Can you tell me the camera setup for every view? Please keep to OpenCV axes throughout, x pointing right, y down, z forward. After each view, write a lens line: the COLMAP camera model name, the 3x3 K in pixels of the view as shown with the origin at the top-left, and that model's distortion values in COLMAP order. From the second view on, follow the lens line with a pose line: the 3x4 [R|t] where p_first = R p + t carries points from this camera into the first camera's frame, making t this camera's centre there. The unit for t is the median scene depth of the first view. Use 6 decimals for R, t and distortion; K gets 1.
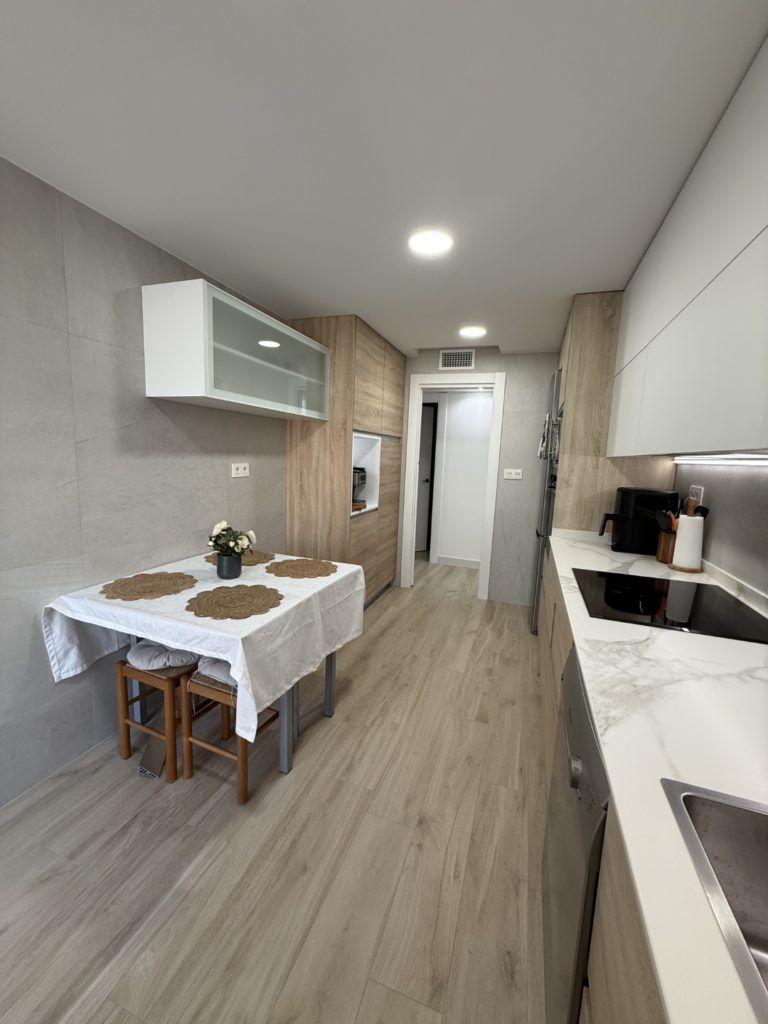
lens RADIAL K [[410.4, 0, 380.9], [0, 410.4, 510.5], [0, 0, 1]] dist [0.001429, -0.000090]
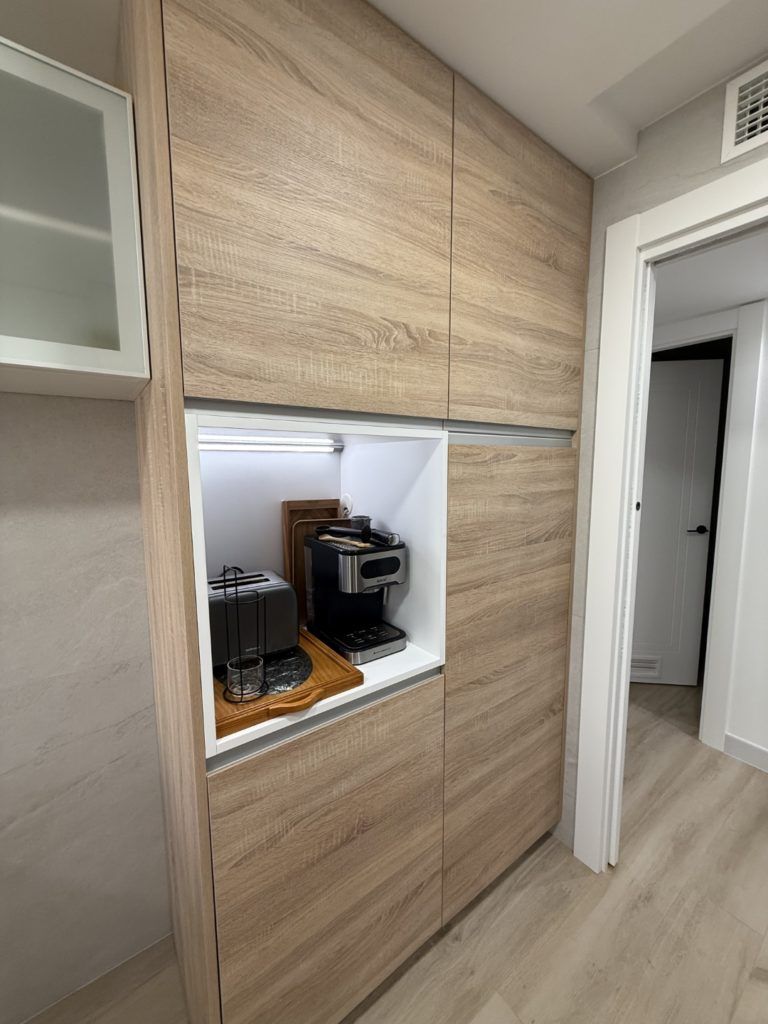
lens RADIAL K [[410.4, 0, 385.6], [0, 410.4, 512.1], [0, 0, 1]] dist [0.001429, -0.000090]
pose [[0.829283, 0.021562, -0.558413, 0.128225], [-0.040290, 0.998962, -0.021260, -0.114249], [0.557375, 0.040129, 0.829291, 0.746097]]
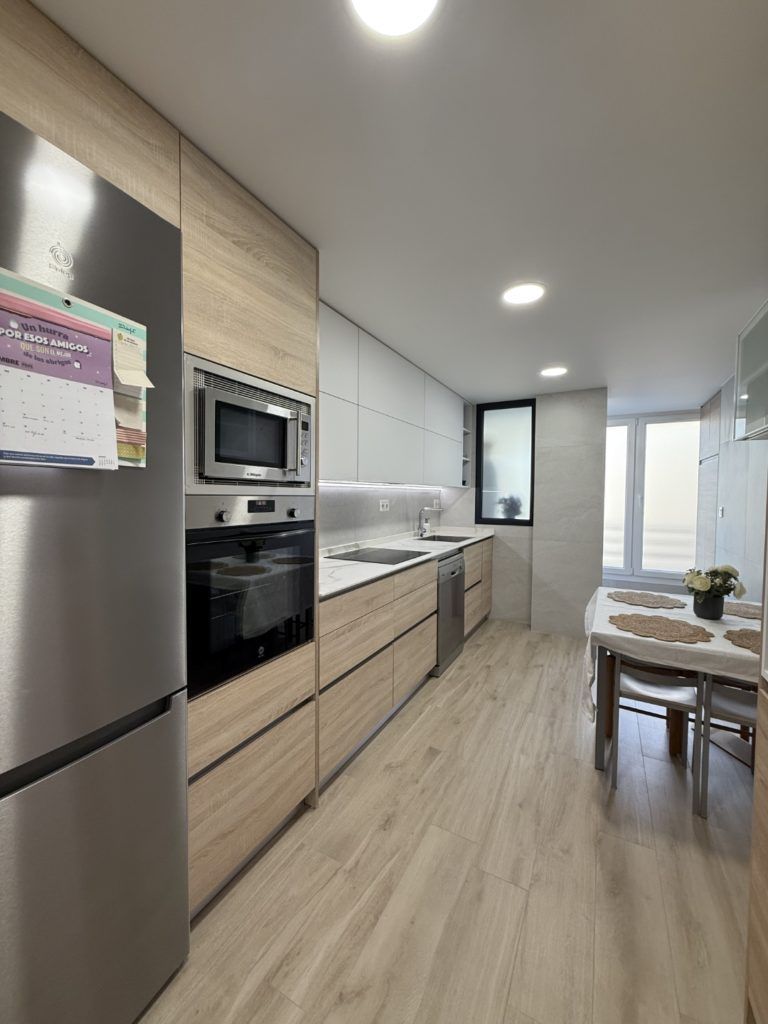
lens RADIAL K [[410.4, 0, 385.6], [0, 410.4, 510.5], [0, 0, 1]] dist [0.001429, -0.000090]
pose [[-0.988703, -0.048787, 0.141728, 0.198793], [-0.023392, 0.984183, 0.175603, -0.181329], [-0.148054, 0.170304, -0.974206, 1.498793]]
